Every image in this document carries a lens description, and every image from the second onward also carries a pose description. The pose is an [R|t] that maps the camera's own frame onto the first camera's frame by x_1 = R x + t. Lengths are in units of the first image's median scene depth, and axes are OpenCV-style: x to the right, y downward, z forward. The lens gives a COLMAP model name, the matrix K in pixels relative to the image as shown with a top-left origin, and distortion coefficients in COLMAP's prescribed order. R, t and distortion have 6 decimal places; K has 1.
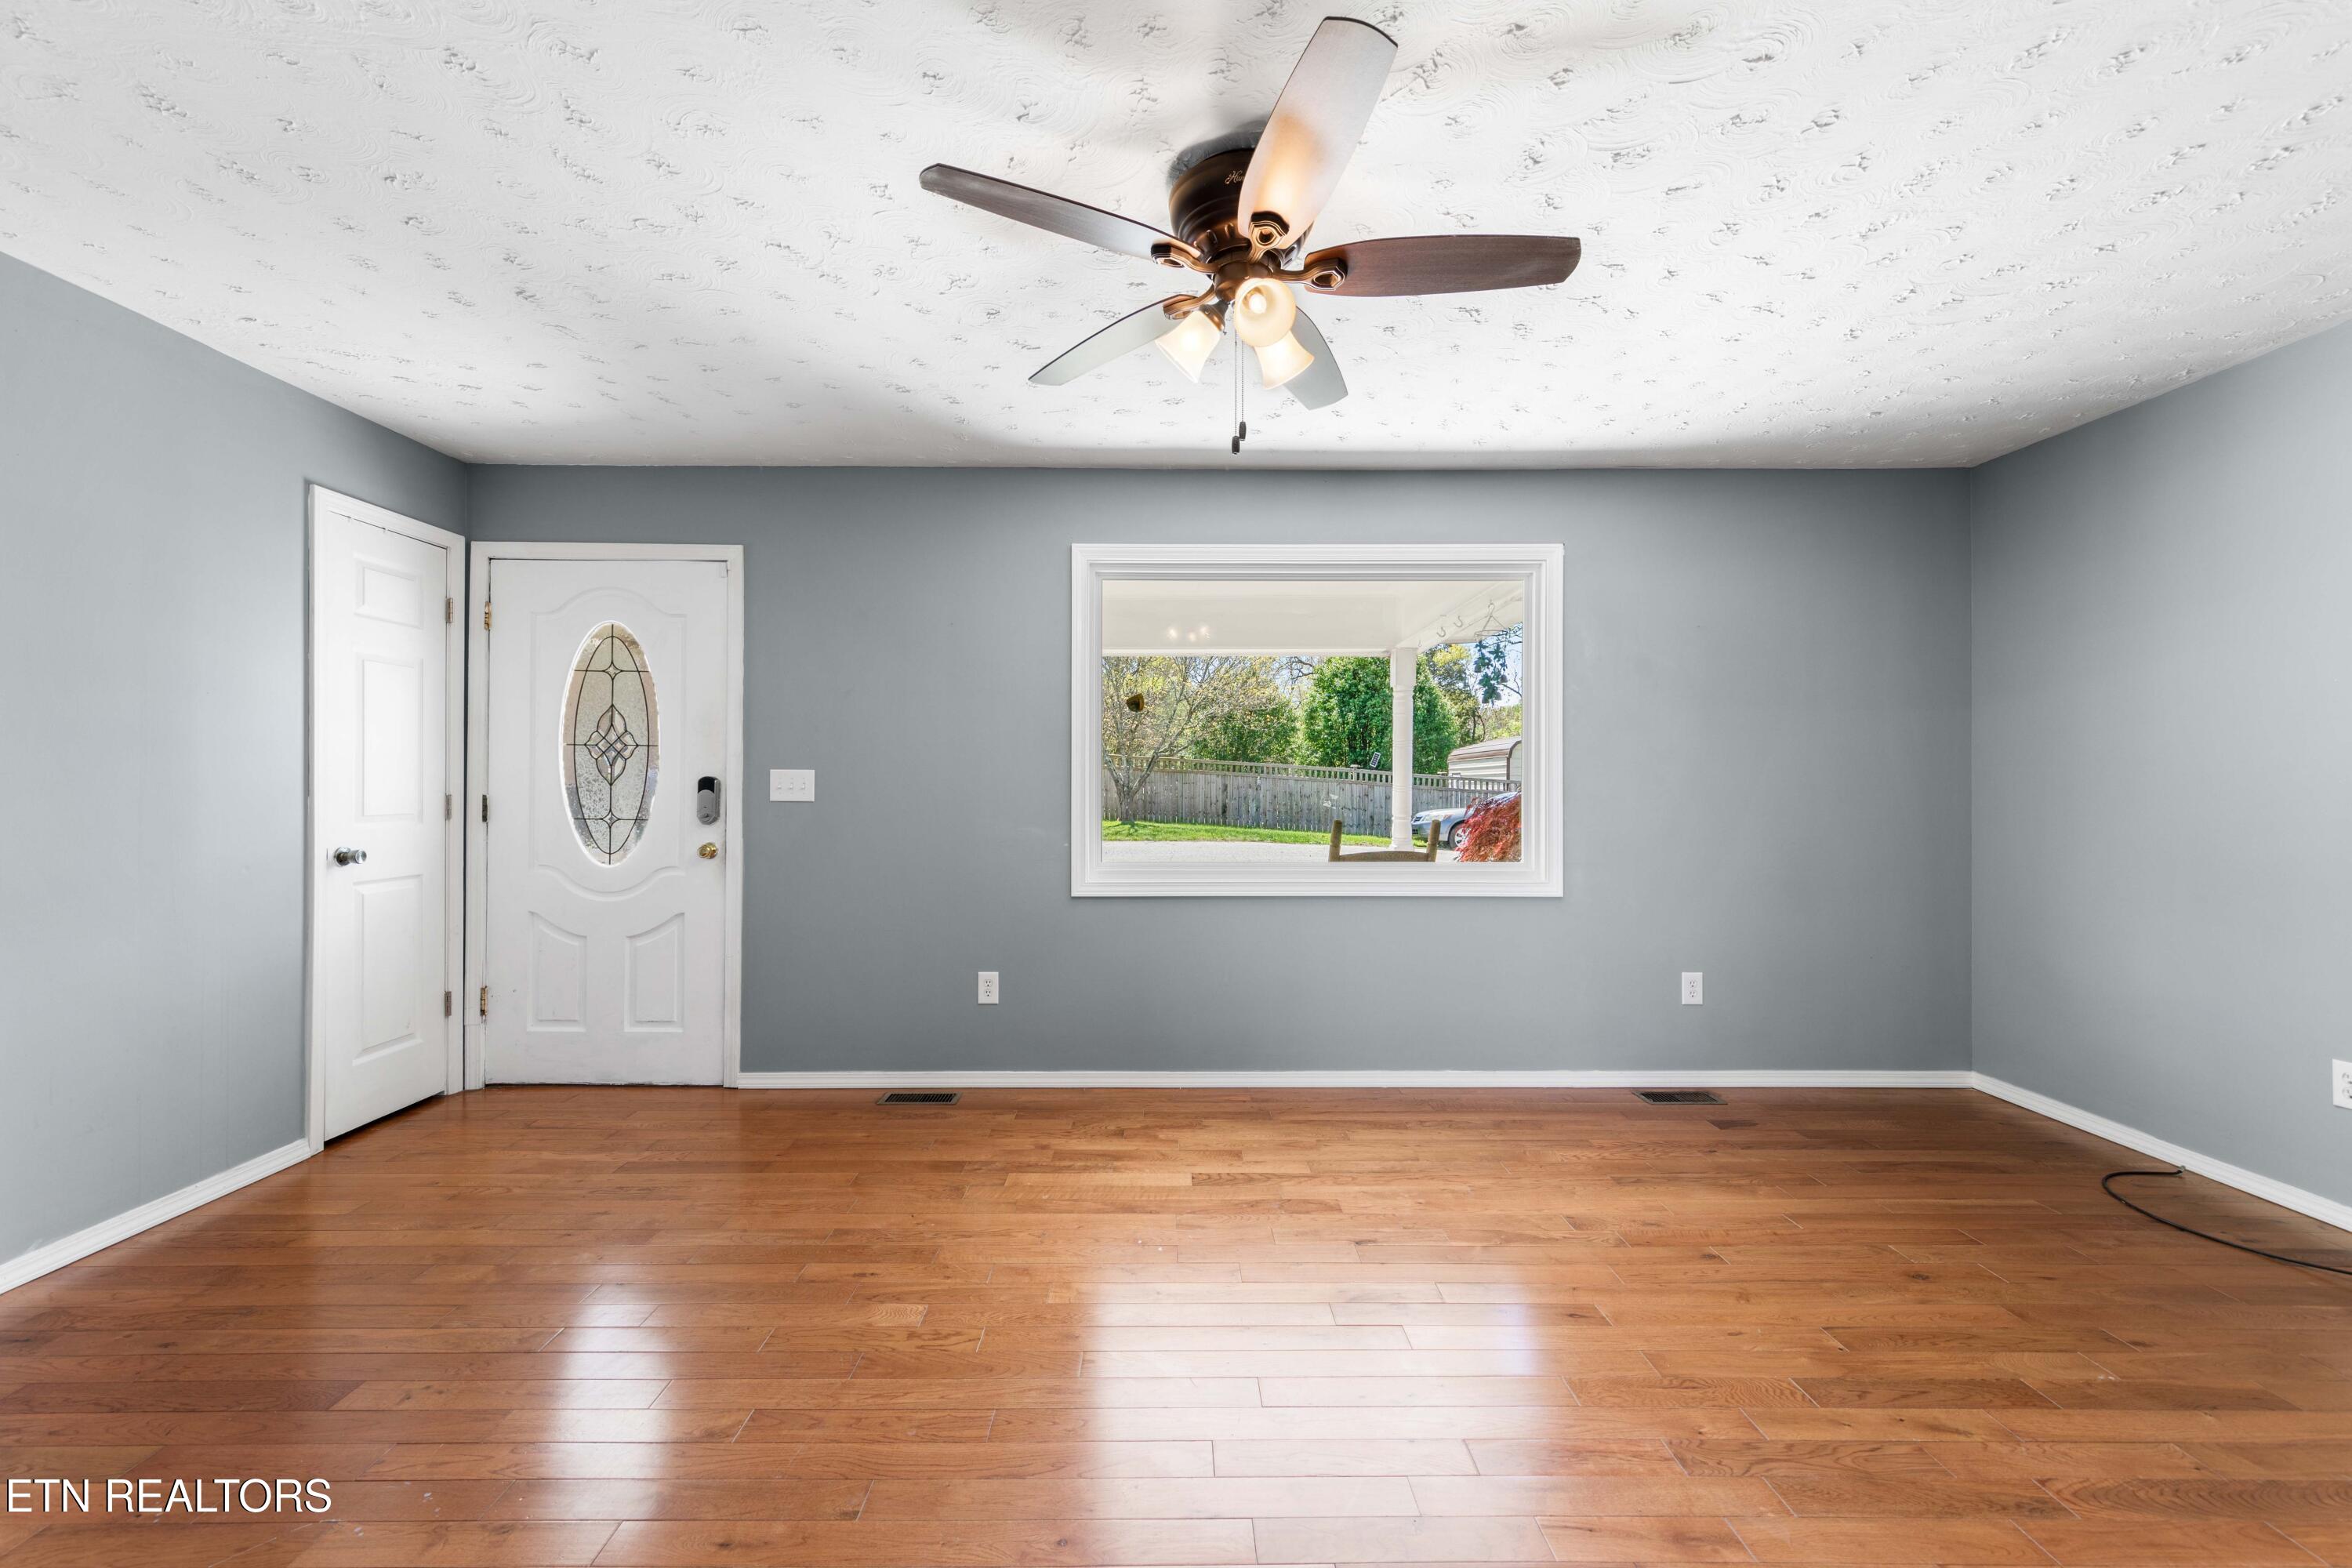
lens RADIAL K [[915.0, 0, 1168.9], [0, 915.0, 783.6], [0, 0, 1]] dist [0.007499, 0.000198]
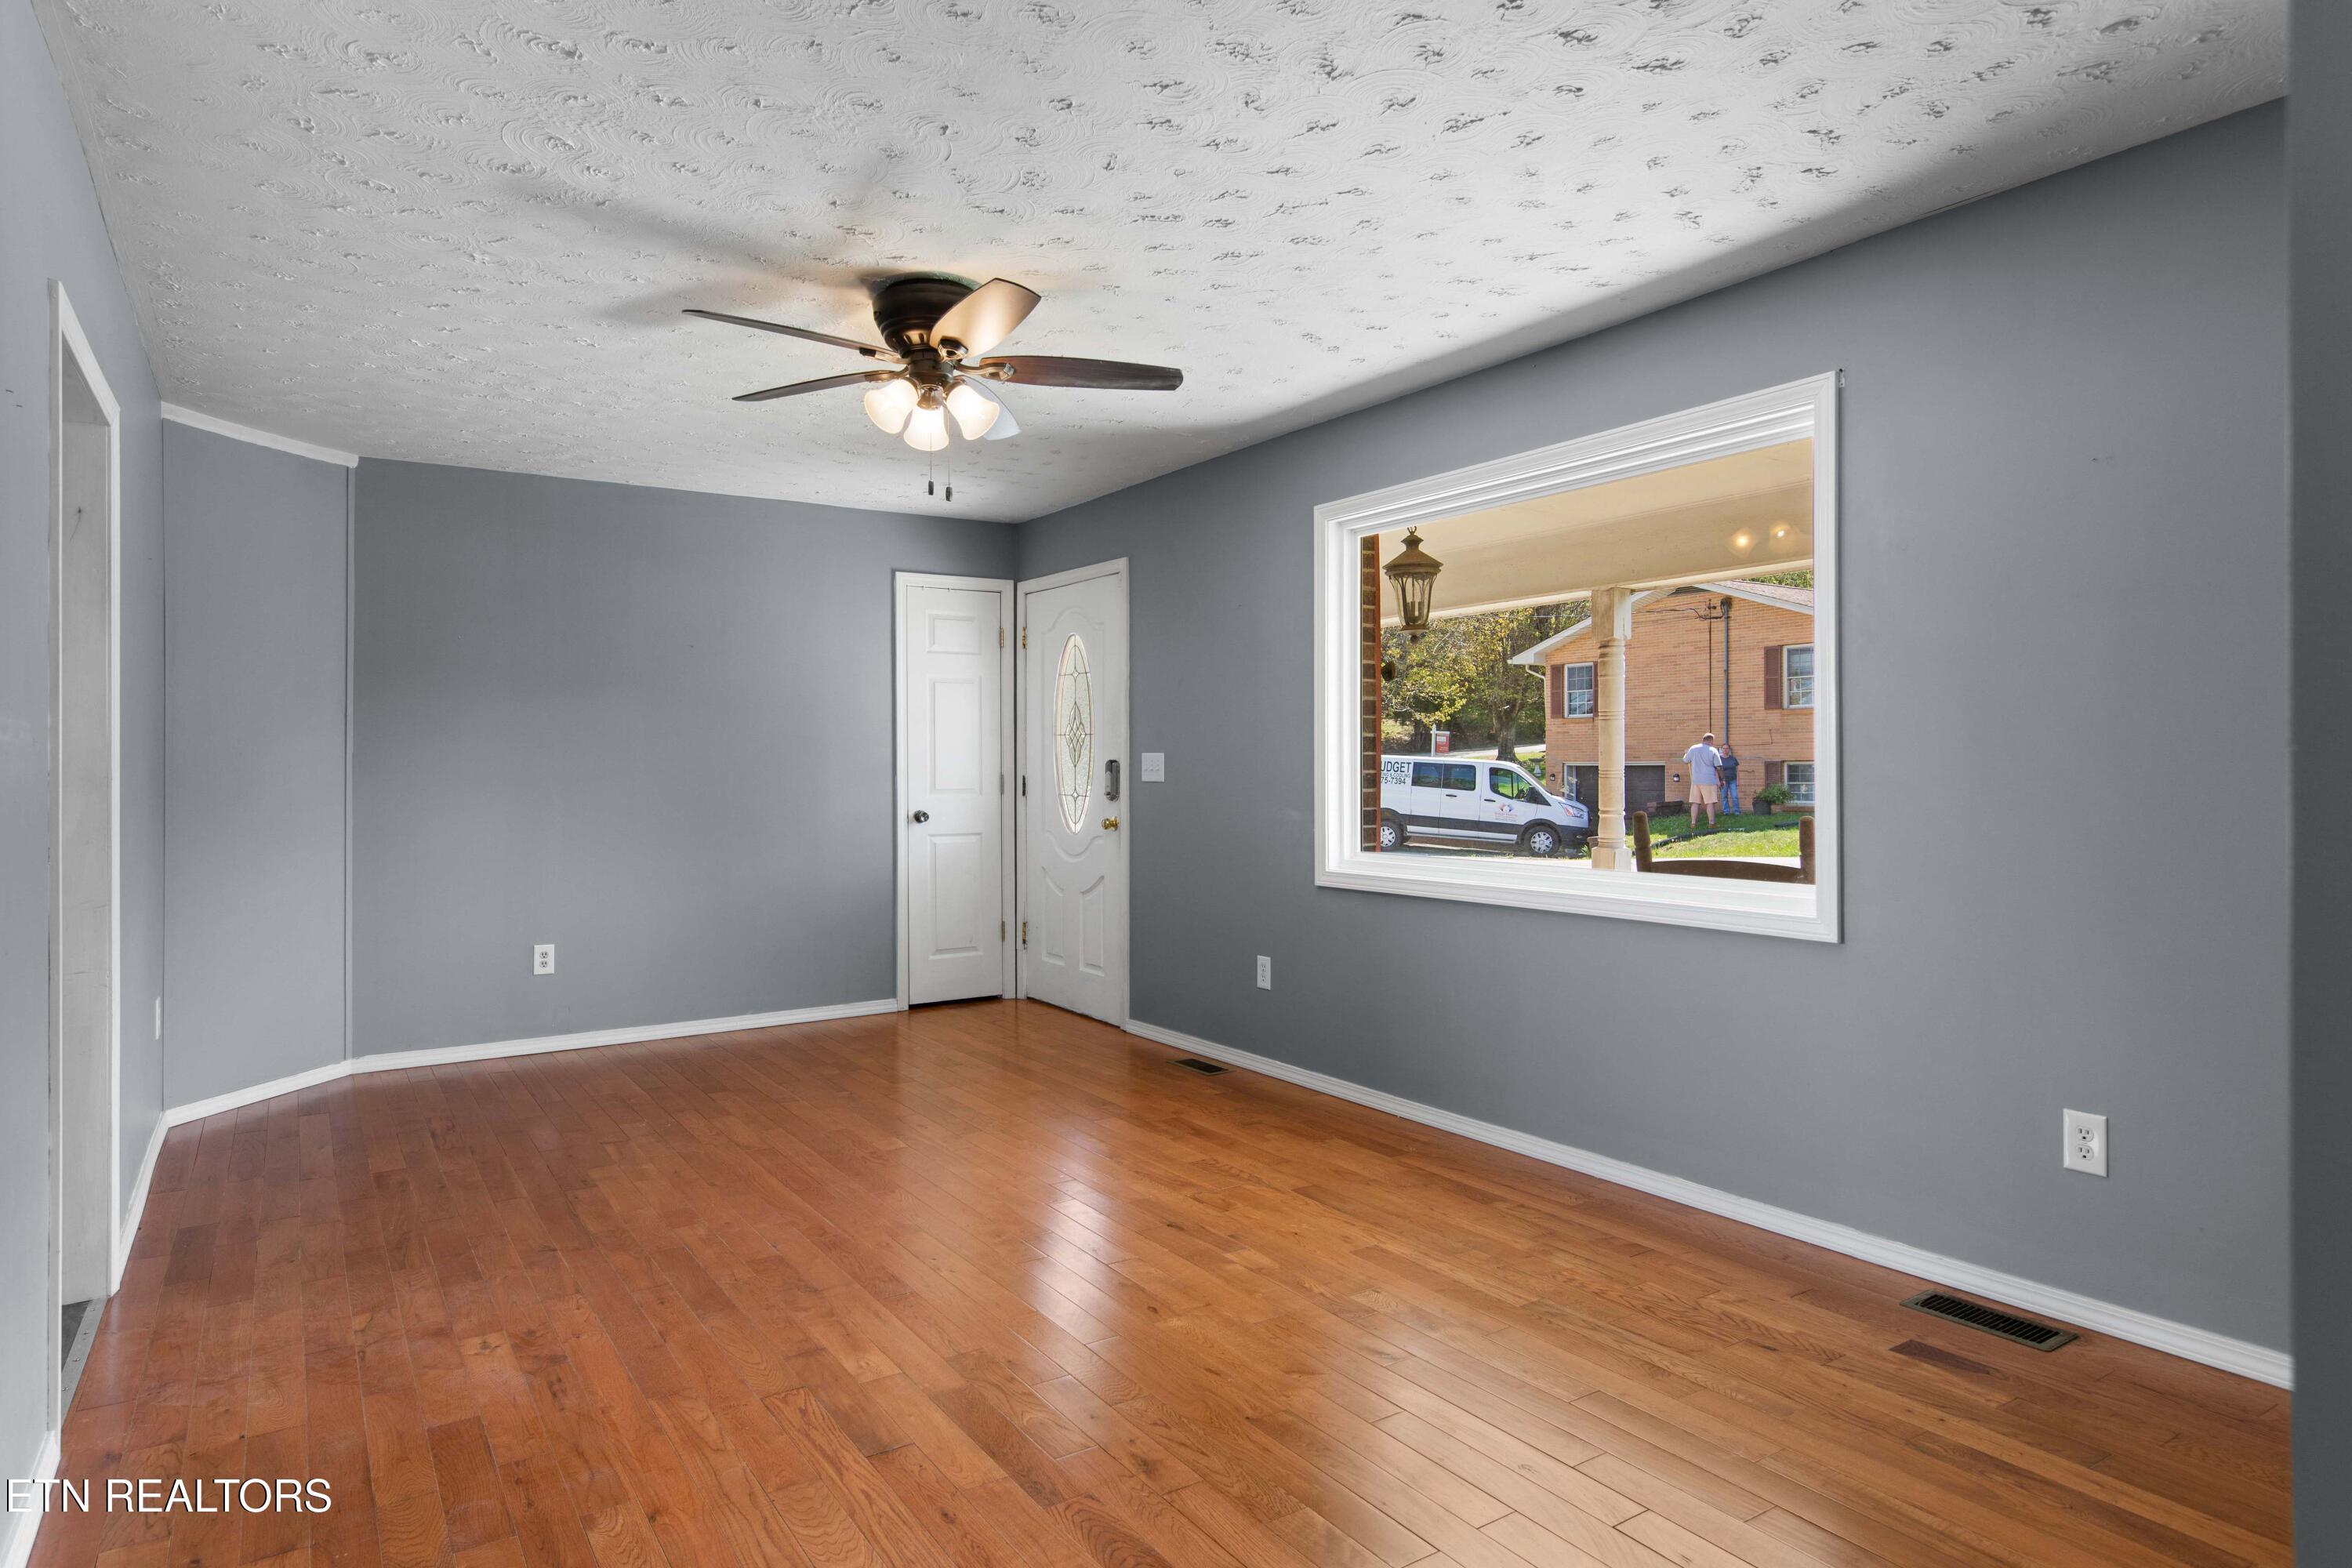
lens RADIAL K [[1294.4, 0, 1174.7], [0, 1294.4, 771.8], [0, 0, 1]] dist [0.001107, 0.000411]
pose [[0.563729, -0.000079, -0.825960, 0.921270], [0.004811, 0.999983, 0.003187, 0.002343], [0.825946, -0.005770, 0.563720, 0.142556]]
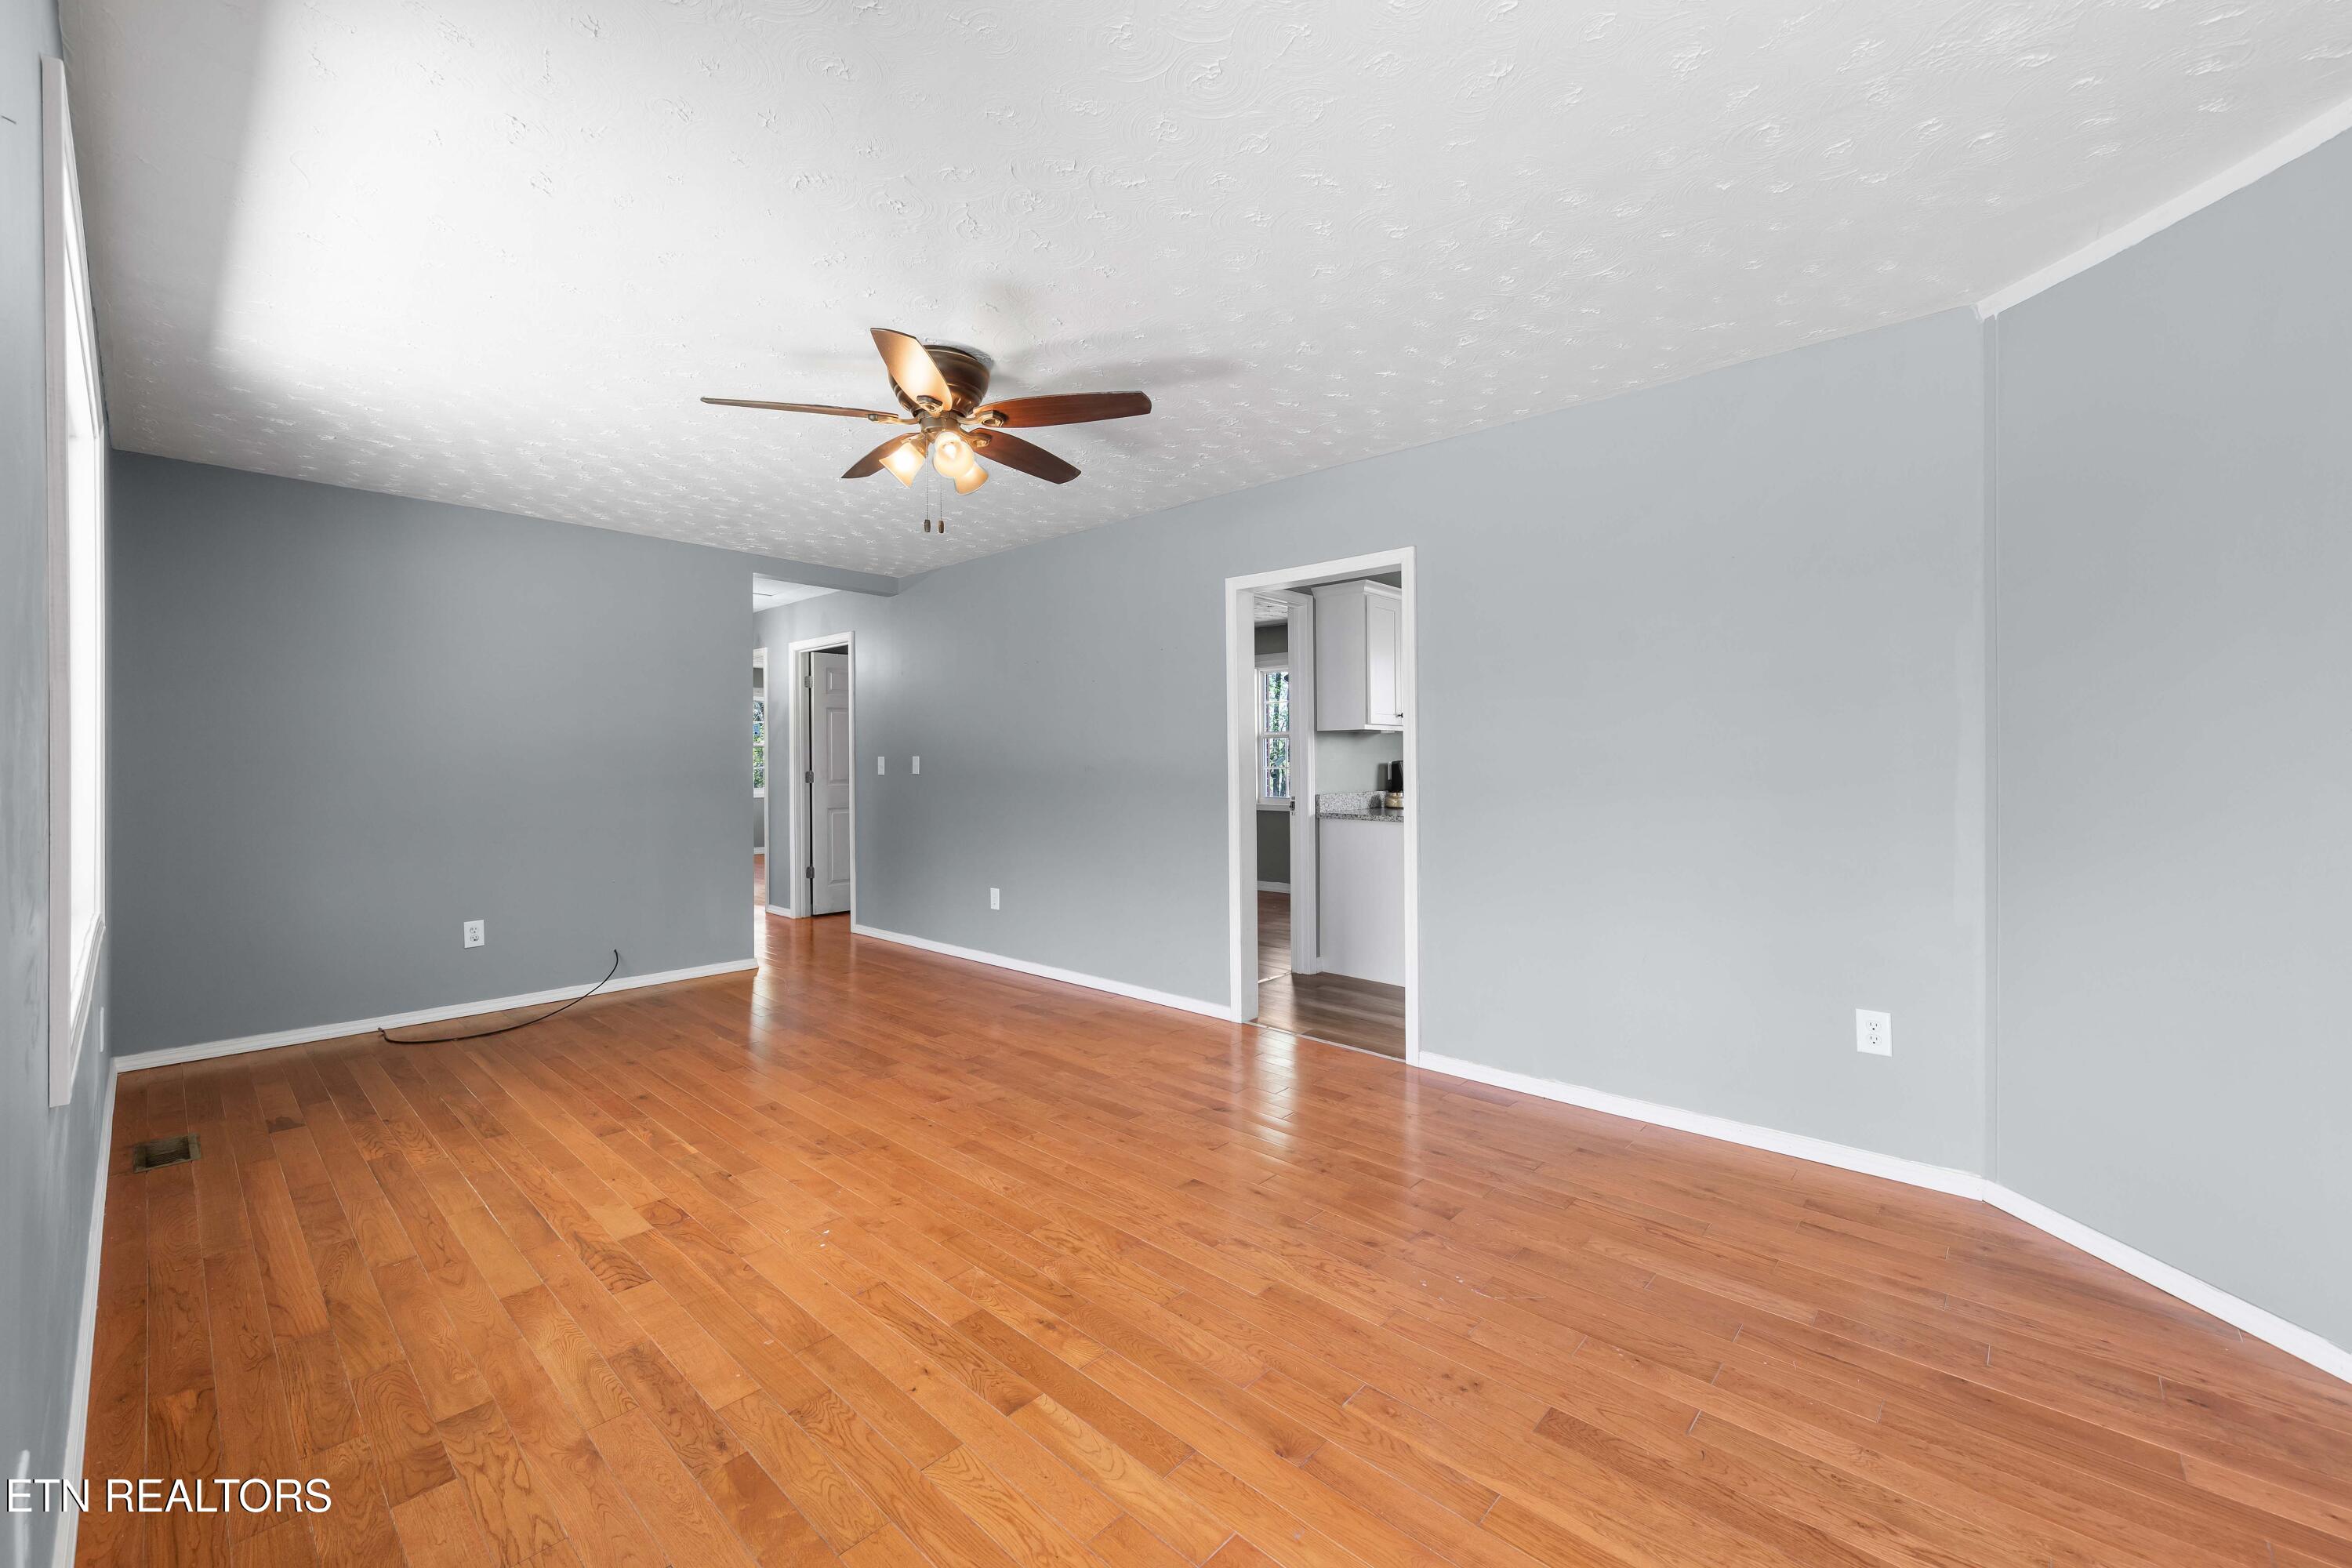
lens RADIAL K [[954.6, 0, 1128.7], [0, 954.6, 756.5], [0, 0, 1]] dist [0.001273, 0.000005]
pose [[-0.713371, 0.007669, 0.700745, -0.644494], [0.003545, 0.999967, -0.007335, 0.000371], [-0.700778, -0.002748, -0.713374, 0.998976]]
